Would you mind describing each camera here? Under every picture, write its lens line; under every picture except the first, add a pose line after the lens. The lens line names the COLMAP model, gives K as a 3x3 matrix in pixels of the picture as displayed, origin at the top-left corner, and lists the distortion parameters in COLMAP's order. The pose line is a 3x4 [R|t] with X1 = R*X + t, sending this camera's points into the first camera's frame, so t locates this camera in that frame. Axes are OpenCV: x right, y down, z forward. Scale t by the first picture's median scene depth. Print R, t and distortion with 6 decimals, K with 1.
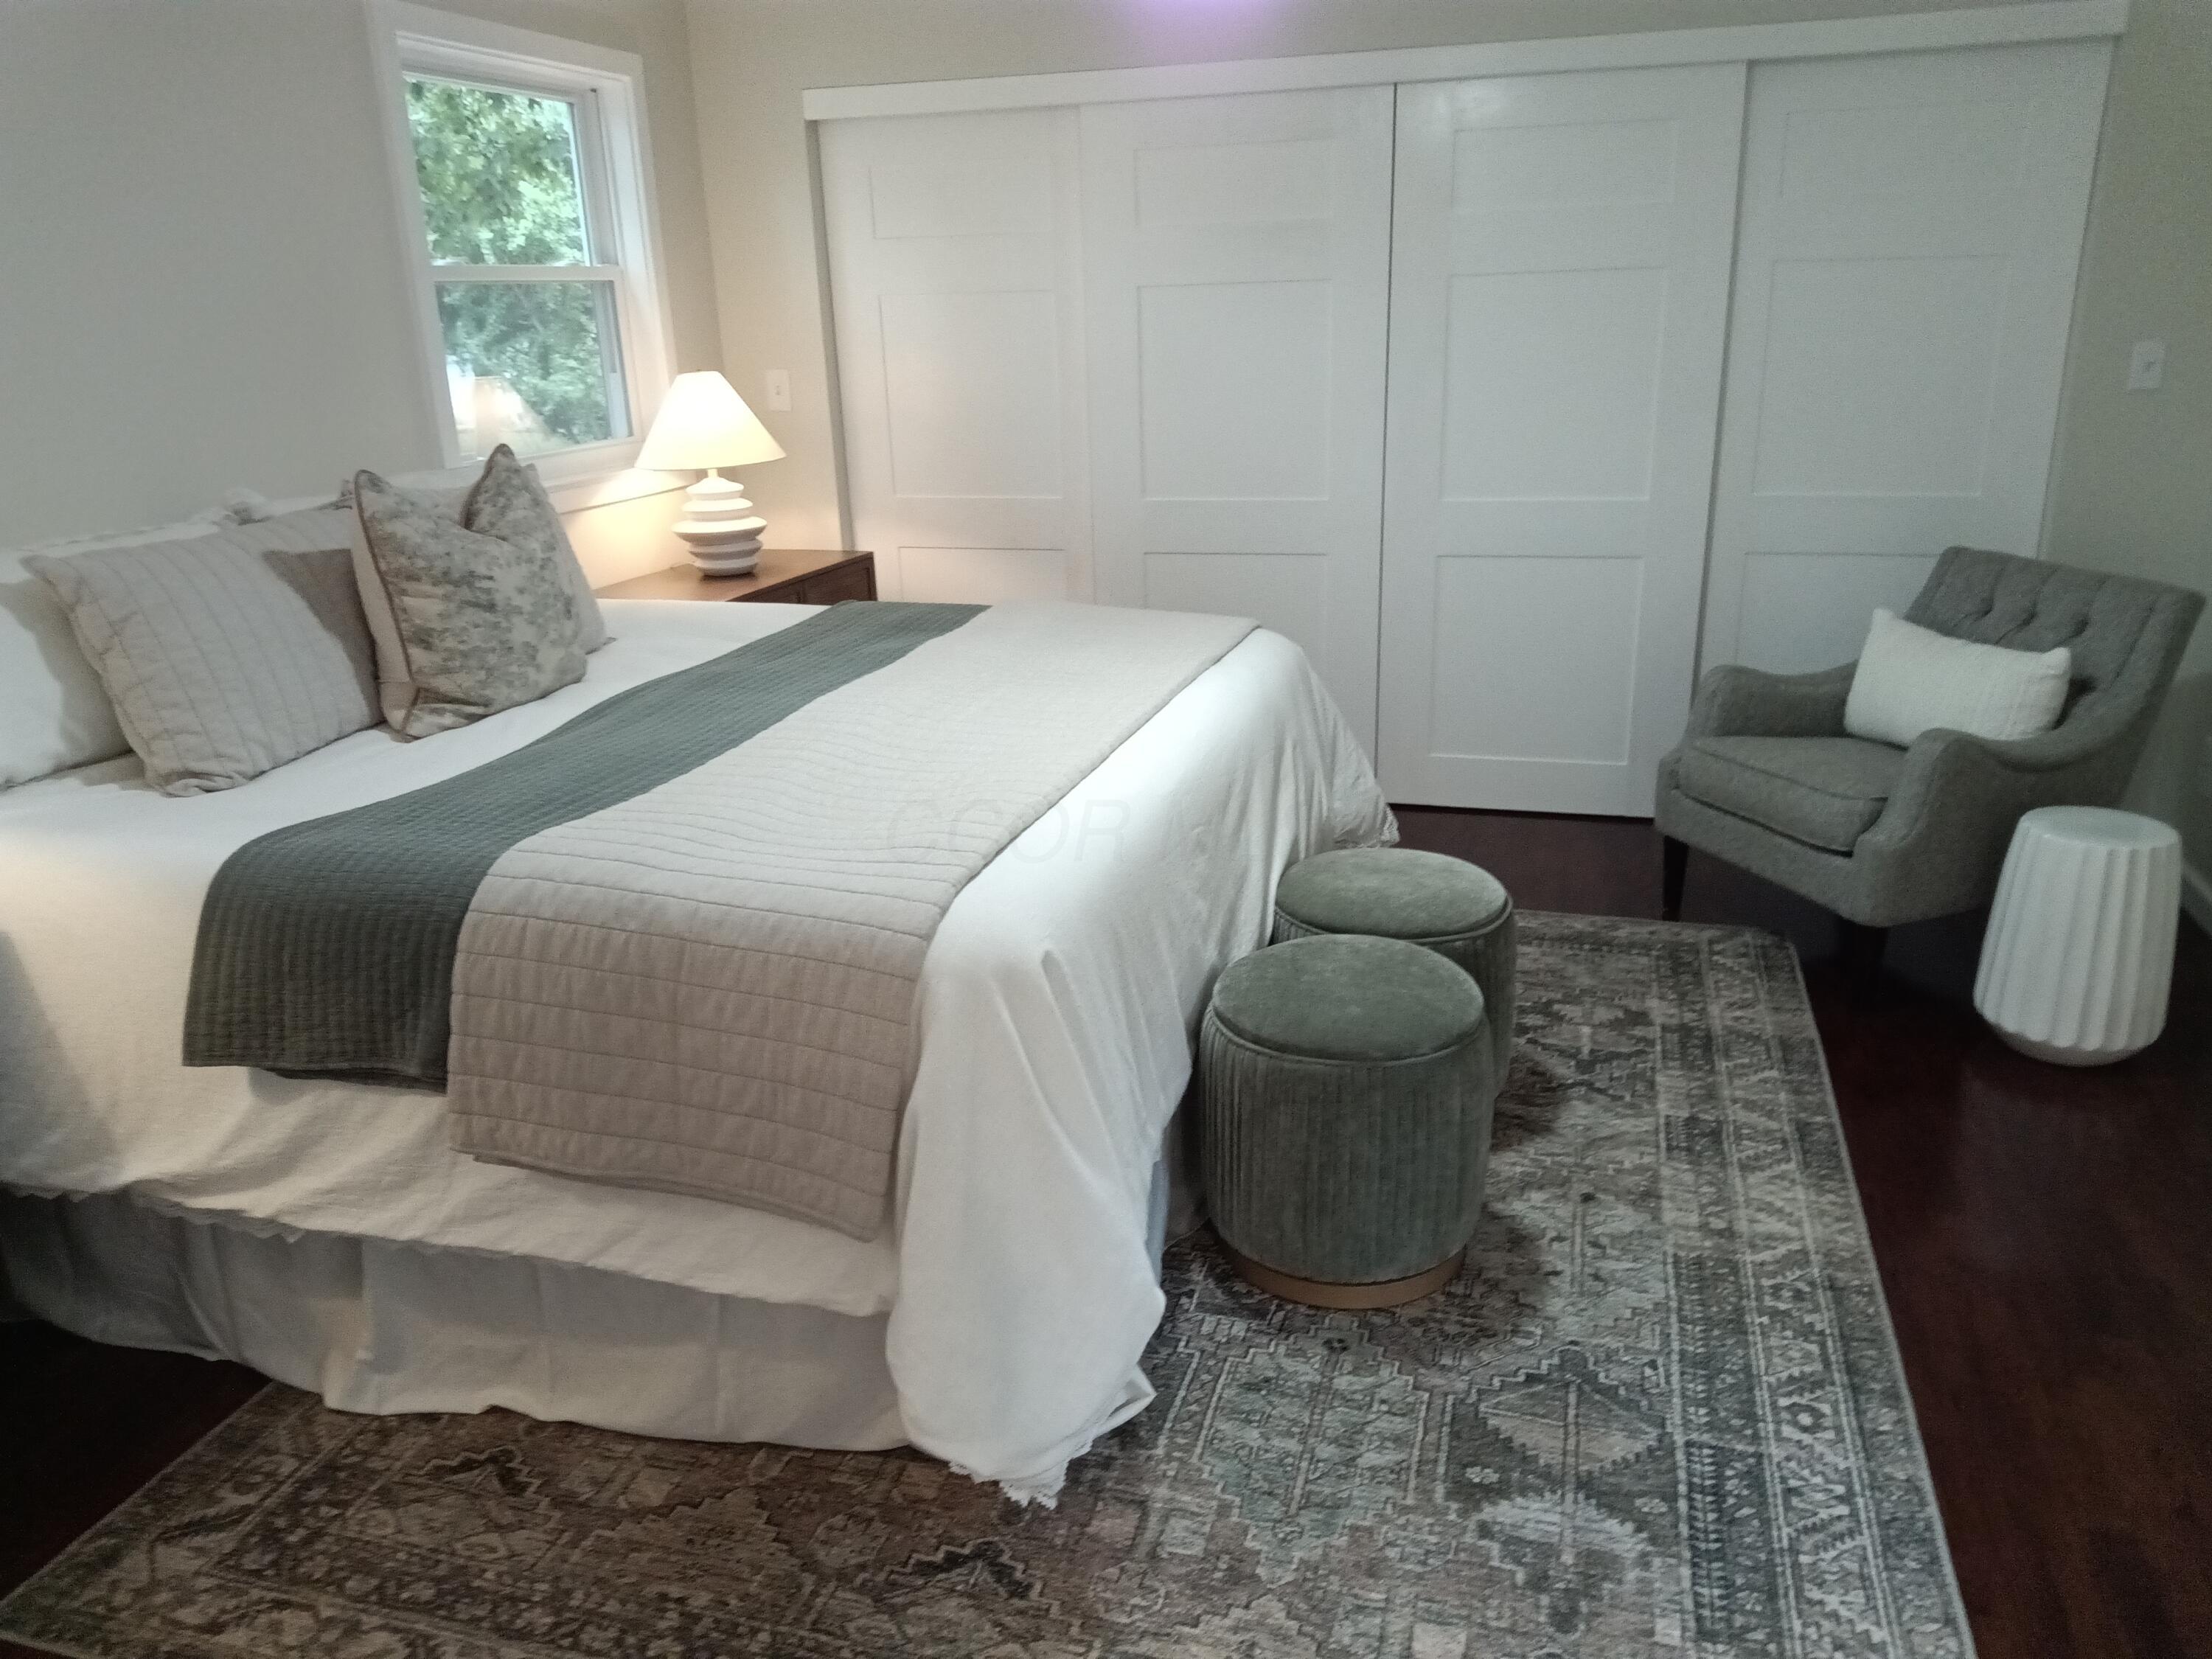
lens RADIAL K [[1630.3, 0, 1106.0], [0, 1630.3, 829.5], [0, 0, 1]] dist [0.095457, -0.152176]
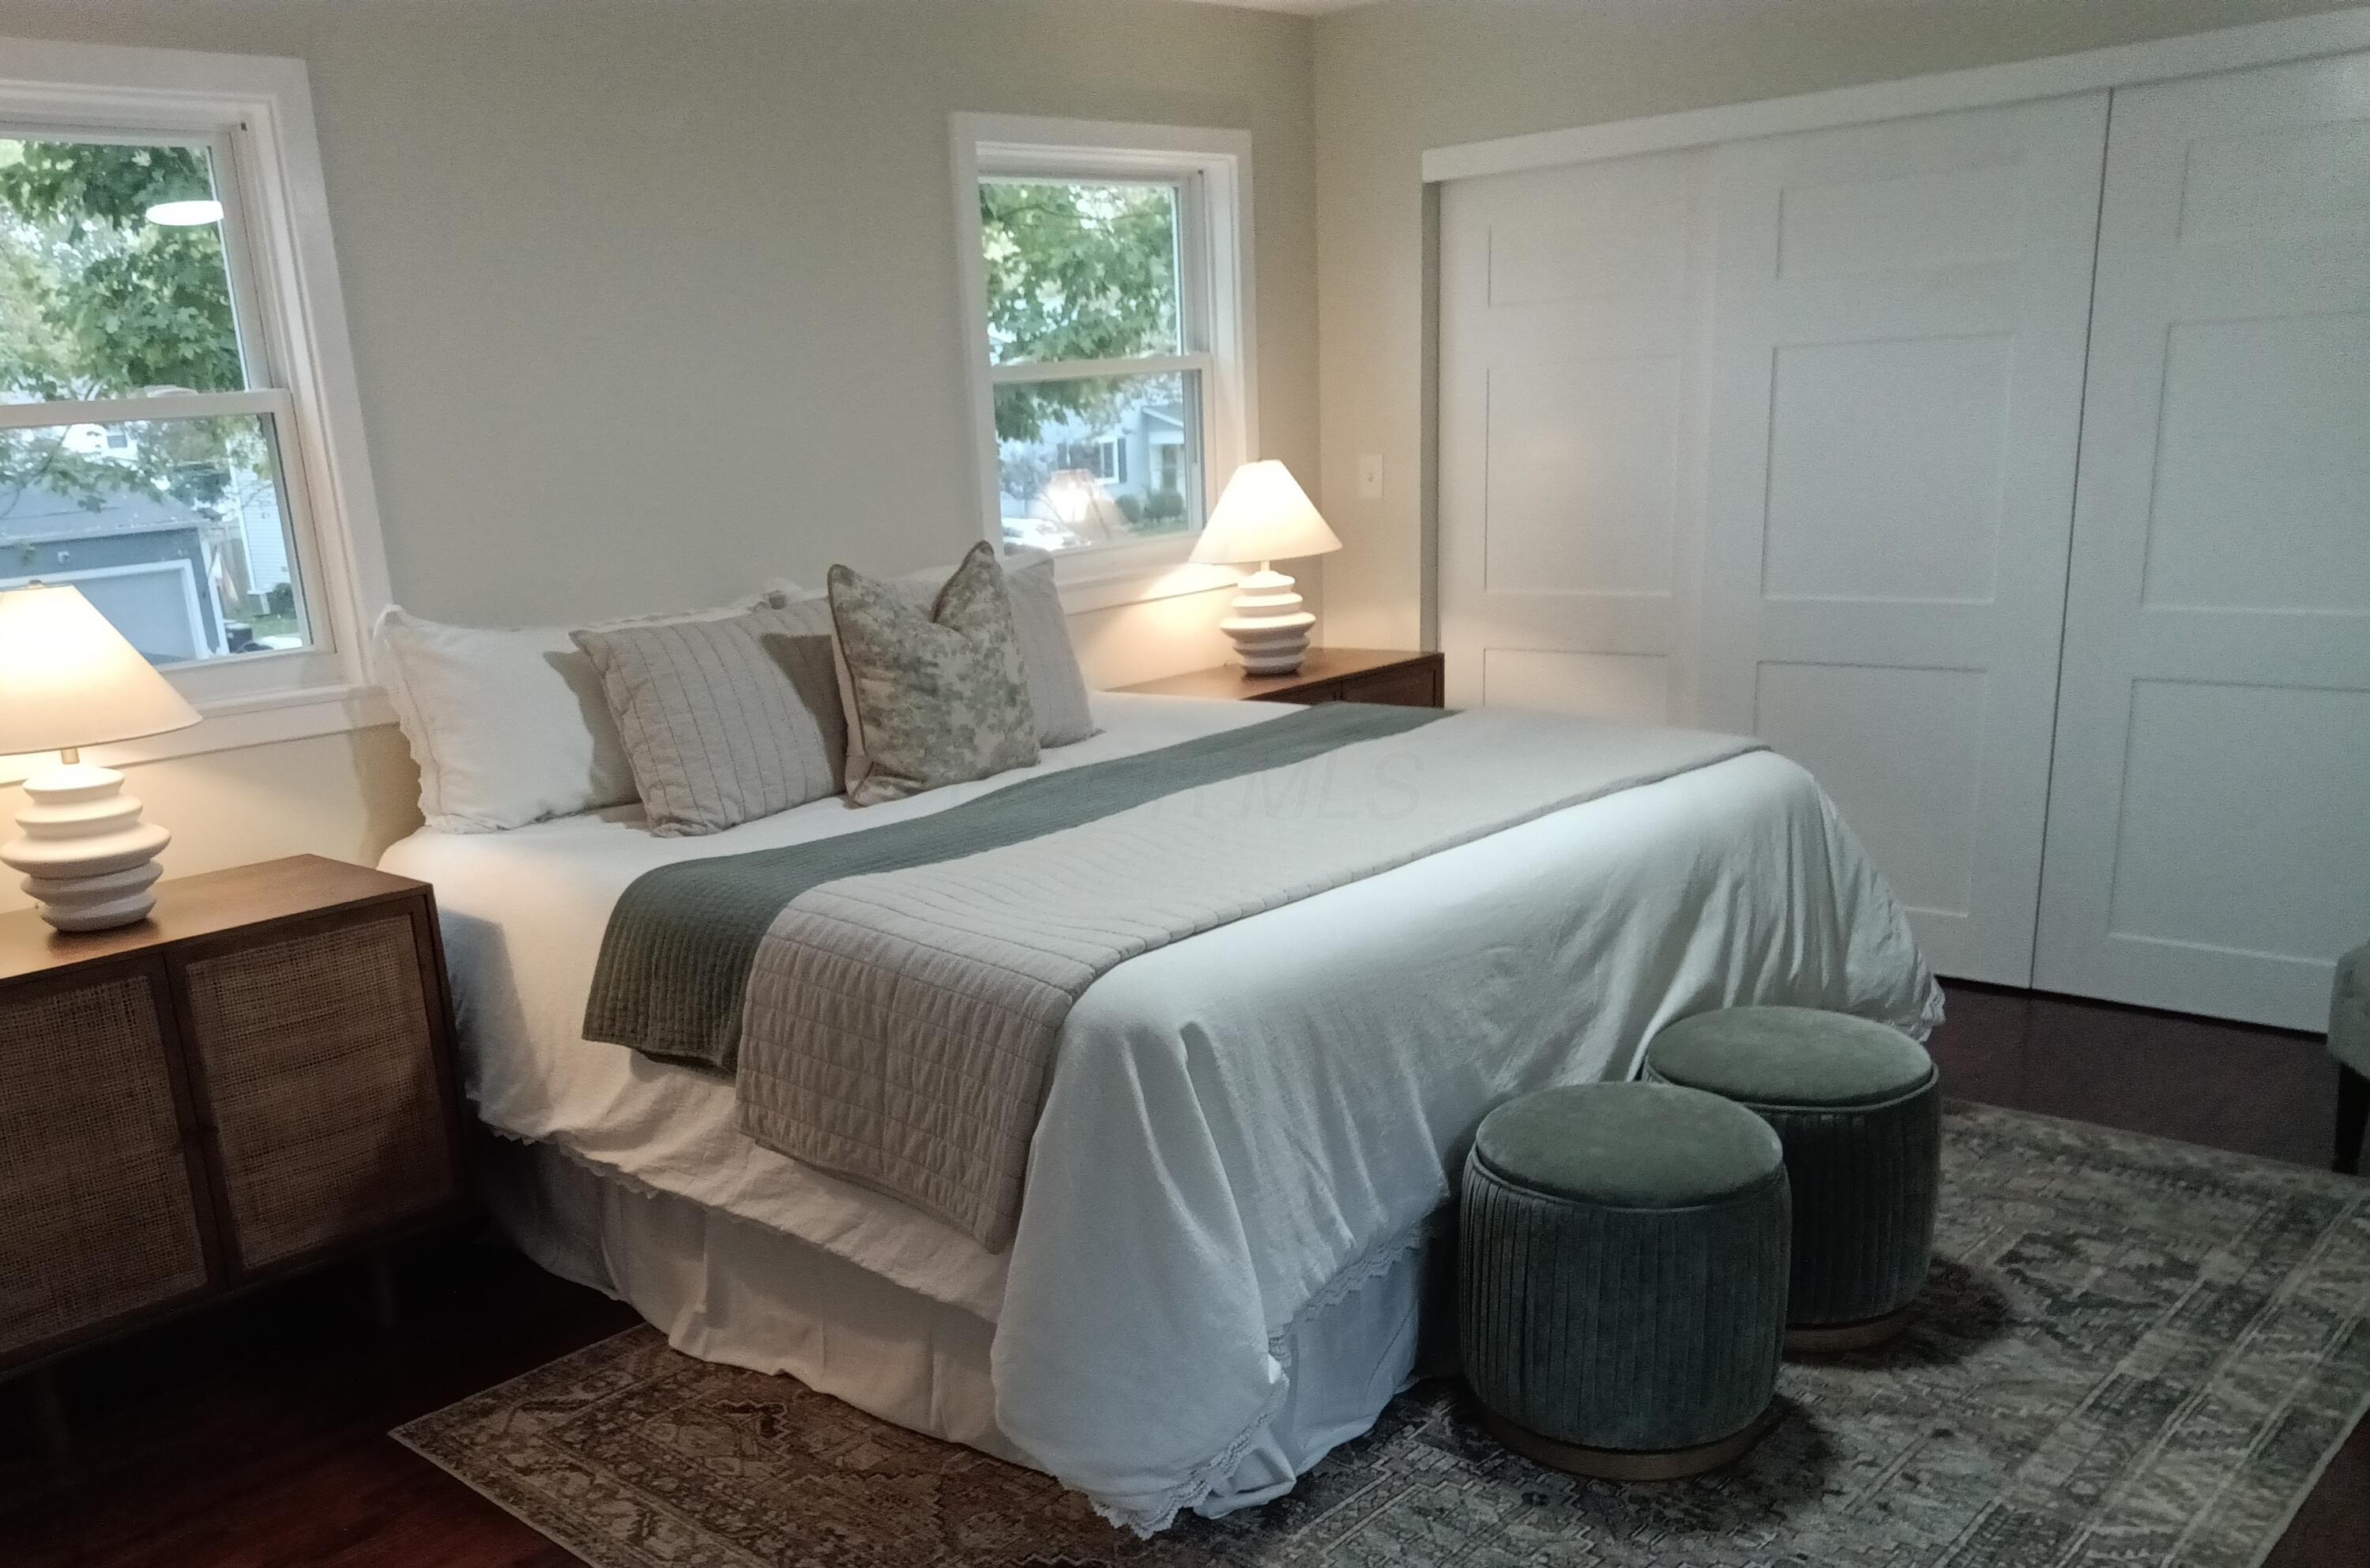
lens RADIAL K [[1980.4, 0, 1011.5], [0, 1980.4, 976.9], [0, 0, 1]] dist [0.118047, -0.203201]
pose [[0.878944, 0.107747, -0.464594, 0.342444], [-0.111005, 0.993610, 0.020429, 0.023268], [0.463827, 0.033617, 0.885288, -0.152366]]
